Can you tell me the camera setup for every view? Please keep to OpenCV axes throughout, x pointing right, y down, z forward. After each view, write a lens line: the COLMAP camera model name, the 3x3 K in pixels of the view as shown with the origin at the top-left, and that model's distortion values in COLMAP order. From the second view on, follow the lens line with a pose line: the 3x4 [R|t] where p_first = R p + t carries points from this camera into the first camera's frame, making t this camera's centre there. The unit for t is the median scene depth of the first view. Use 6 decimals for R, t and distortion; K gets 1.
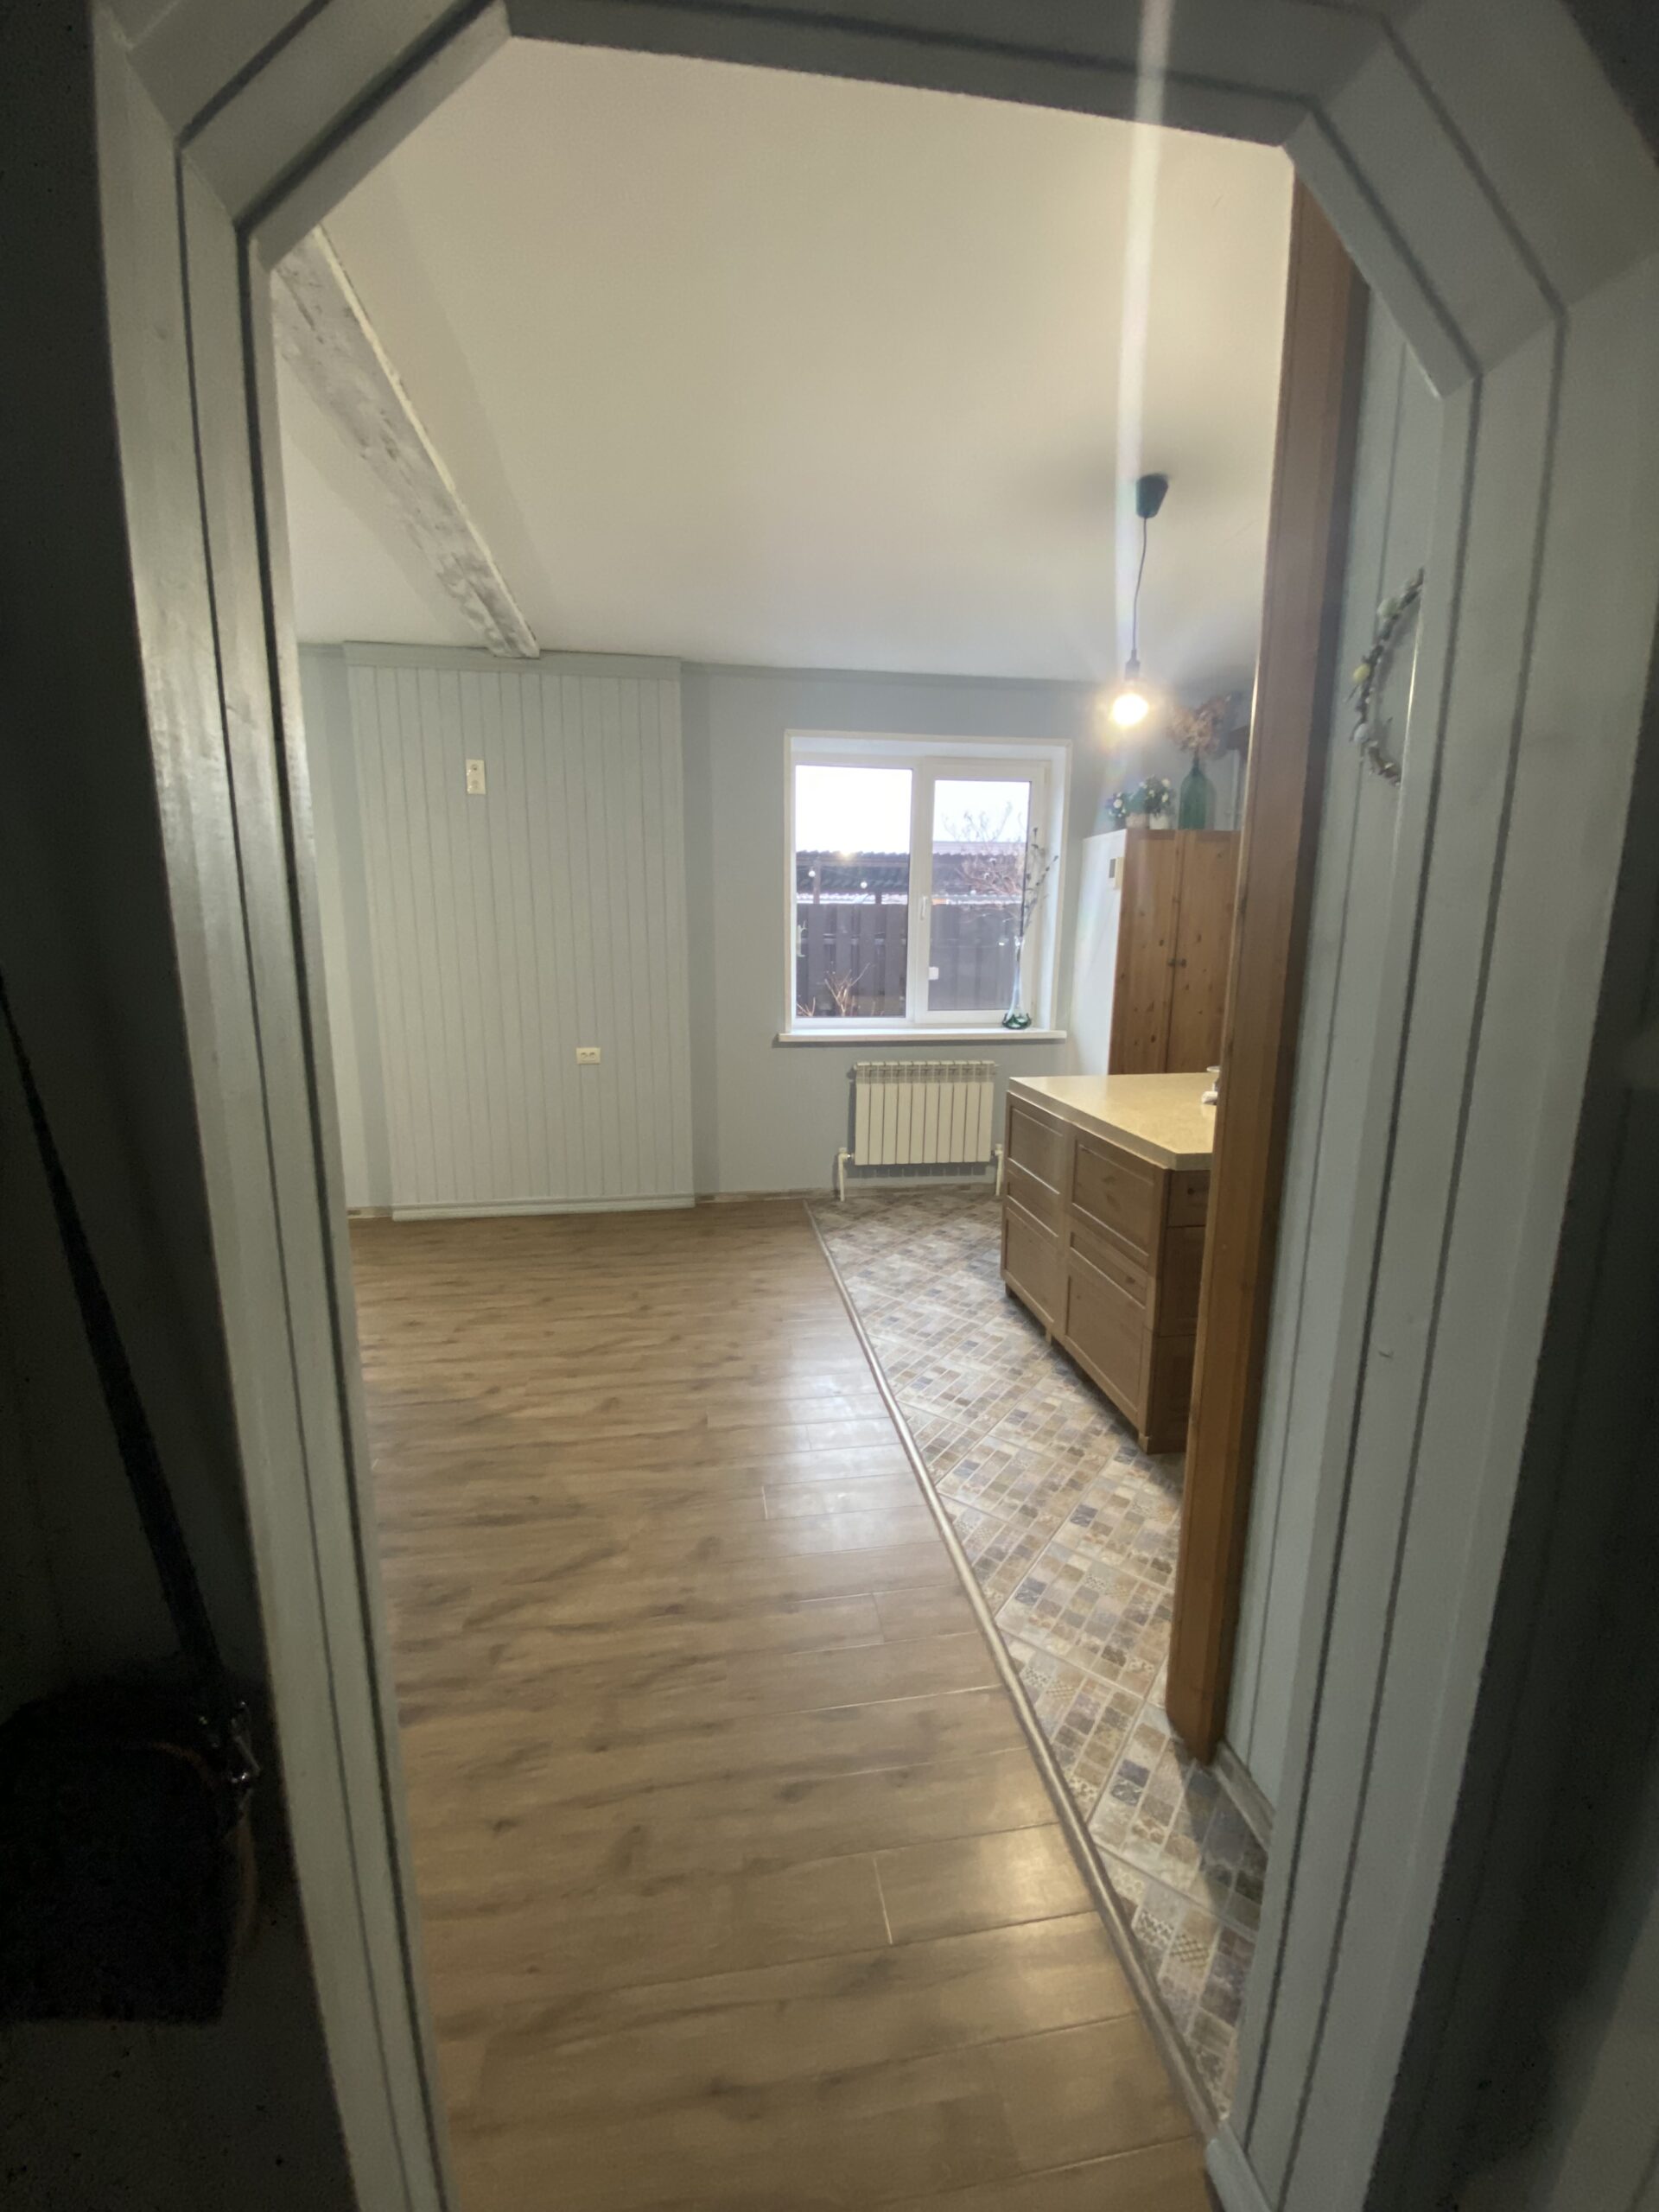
lens RADIAL K [[874.0, 0, 829.5], [0, 874.0, 1106.0], [0, 0, 1]] dist [0.032888, -0.022389]
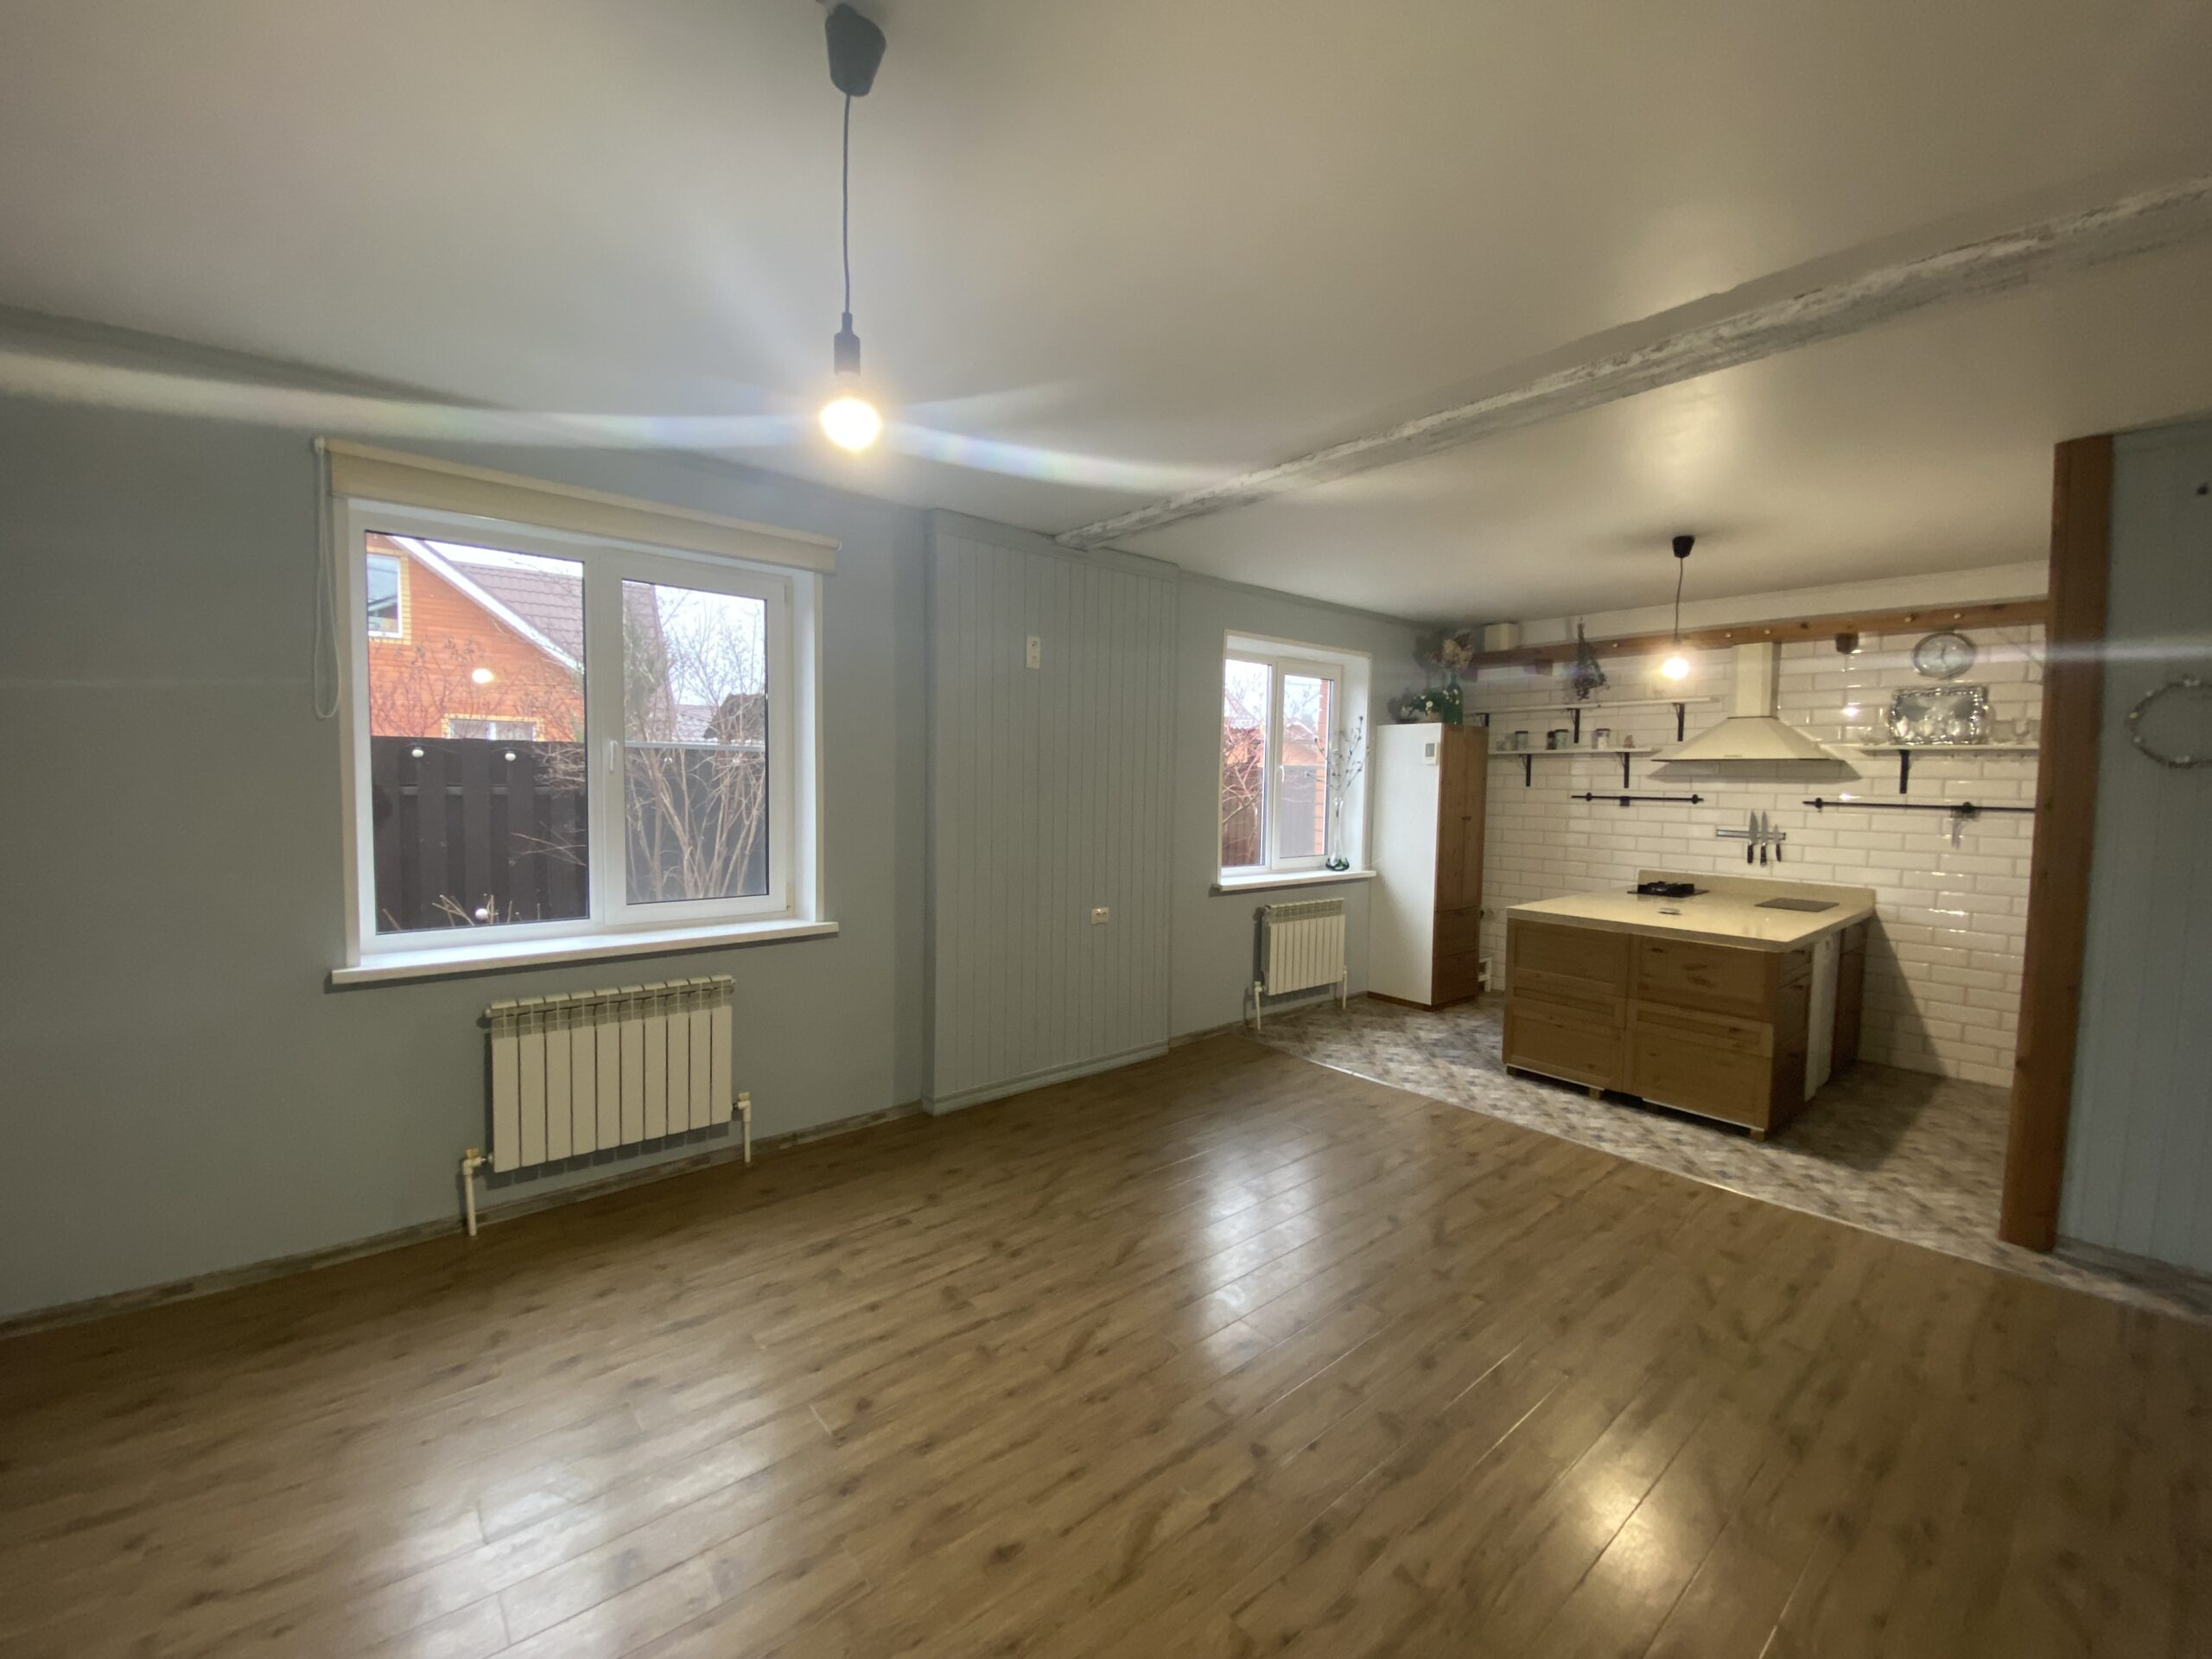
lens RADIAL K [[889.8, 0, 1089.7], [0, 889.8, 828.3], [0, 0, 1]] dist [0.026205, -0.024398]
pose [[0.859713, -0.023017, 0.510258, -0.880037], [0.090198, 0.990126, -0.107308, -0.052826], [-0.502750, 0.138278, 0.853300, 0.112657]]
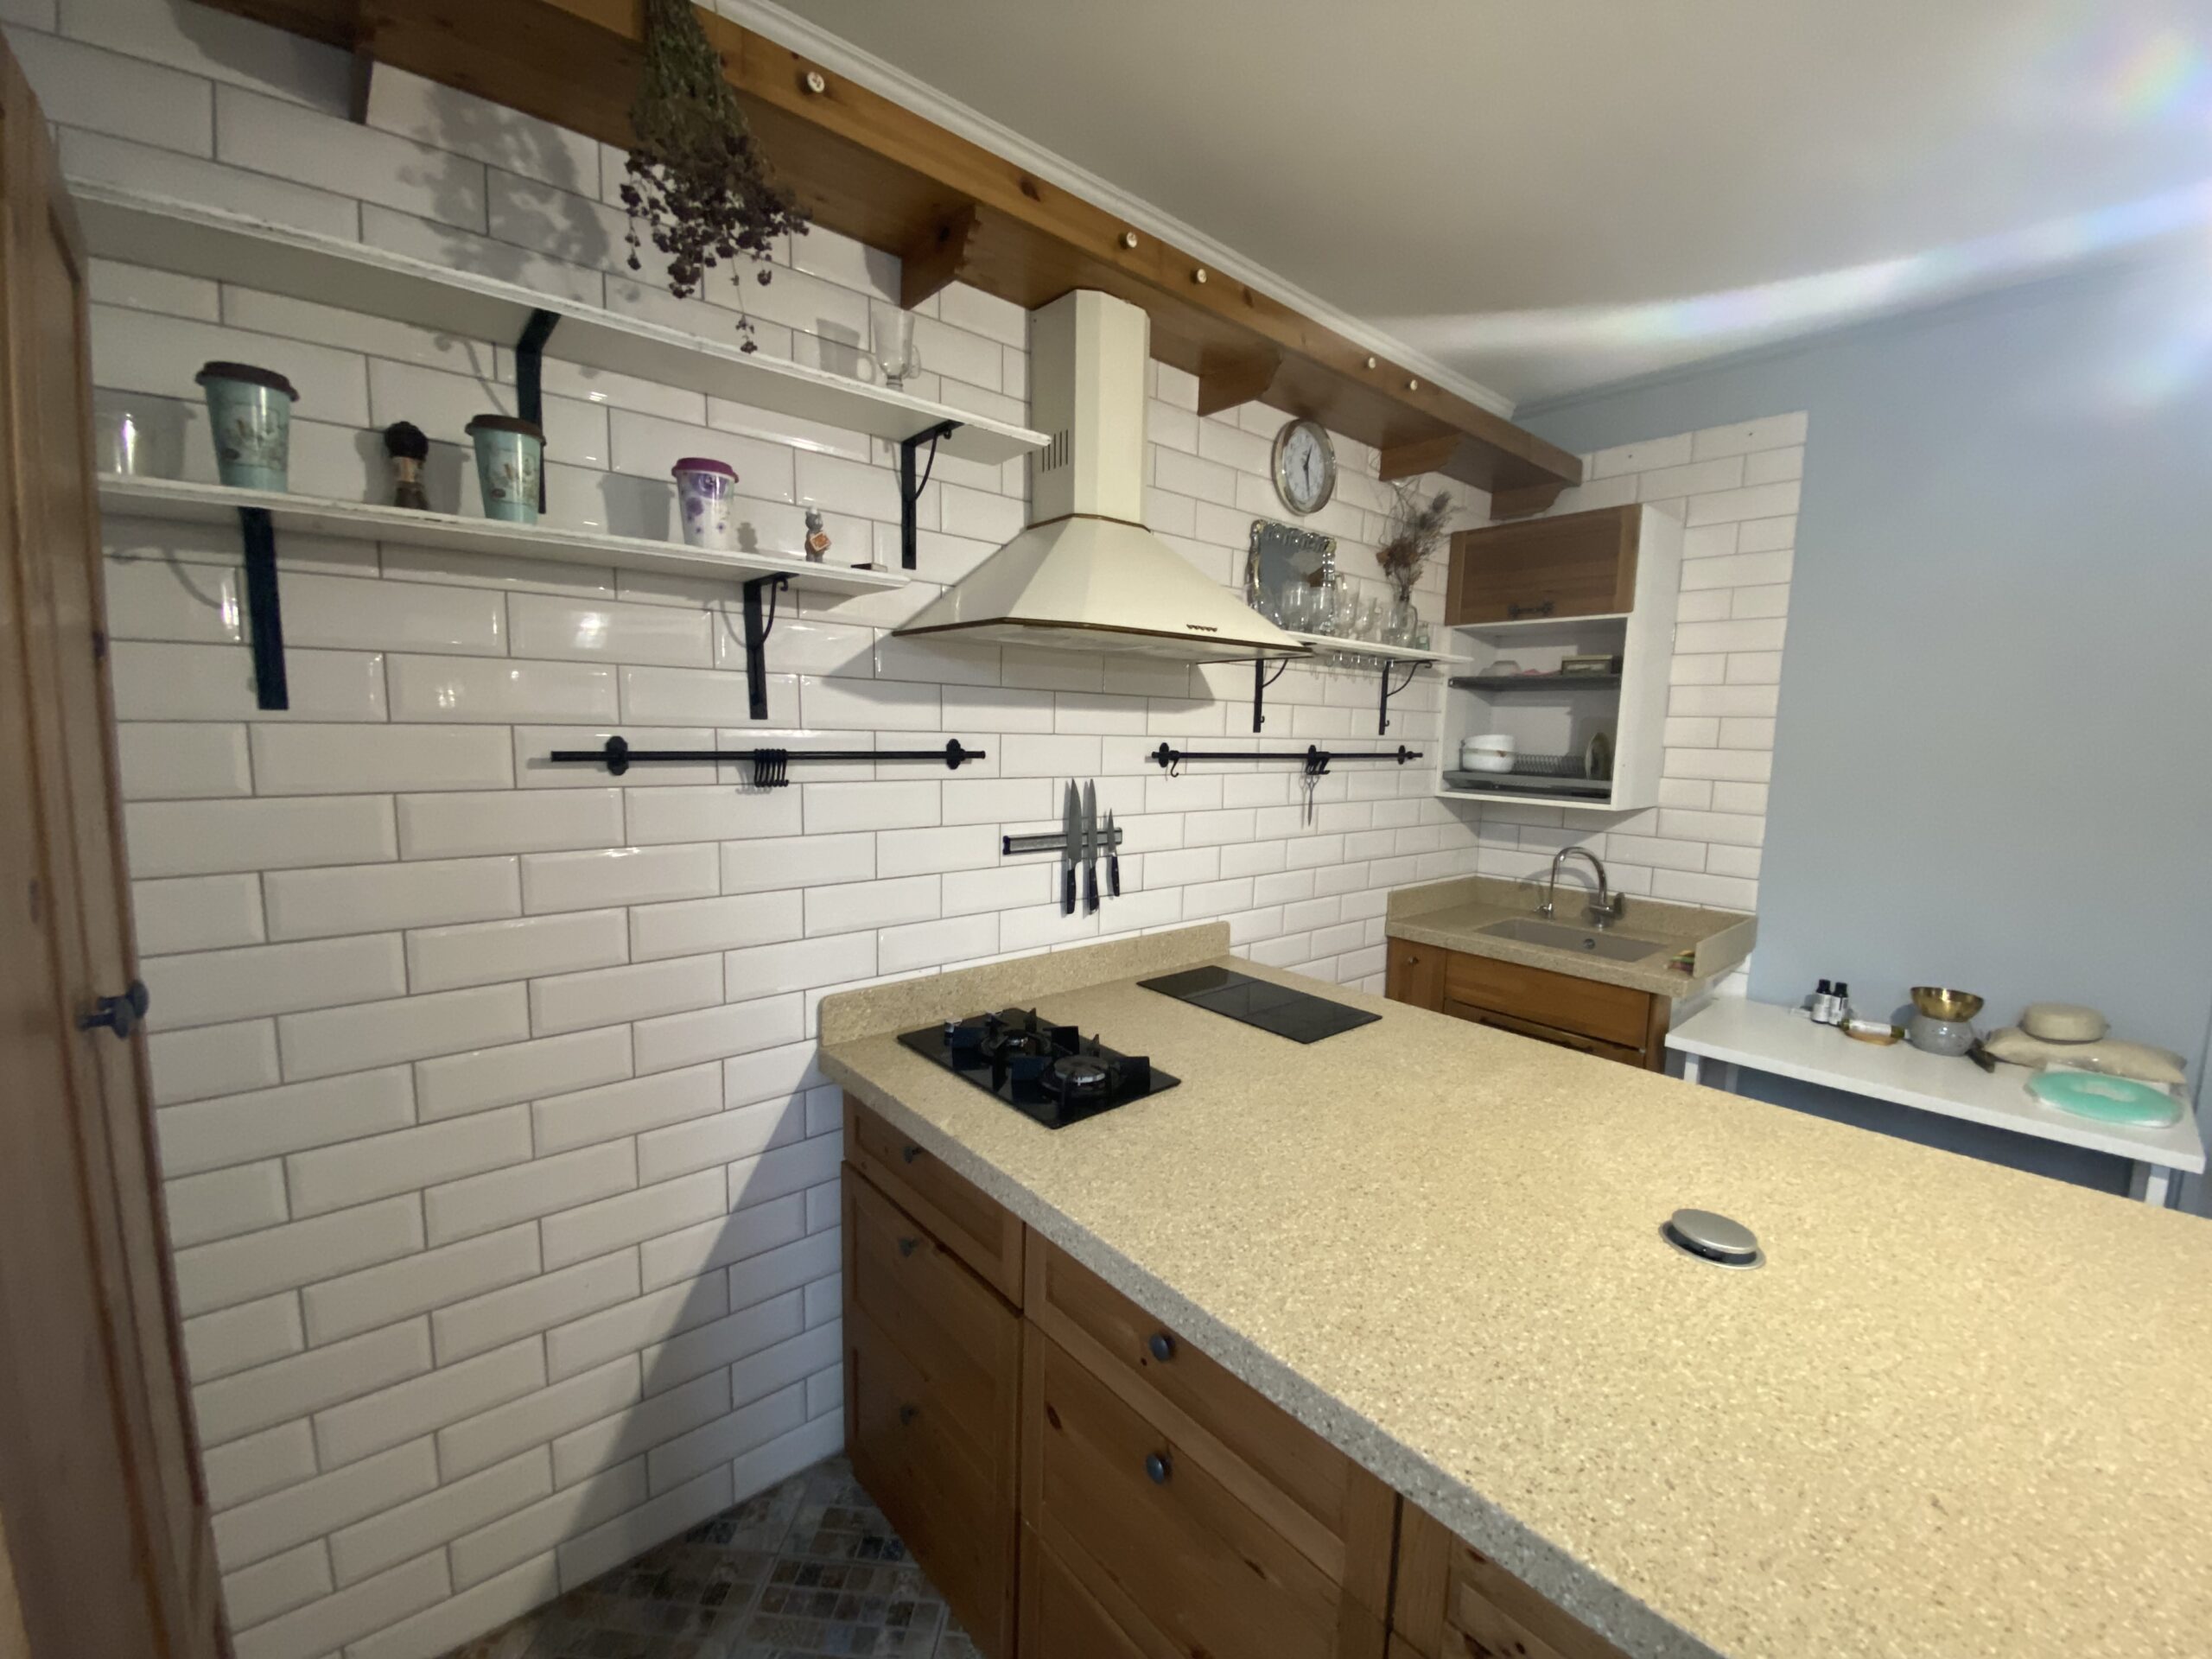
lens RADIAL K [[874.0, 0, 1093.9], [0, 874.0, 831.1], [0, 0, 1]] dist [0.032888, -0.022389]
pose [[-0.526726, -0.115814, 0.842109, 0.204726], [0.141513, 0.964903, 0.221217, -0.211520], [-0.838173, 0.235690, -0.491850, 0.983578]]
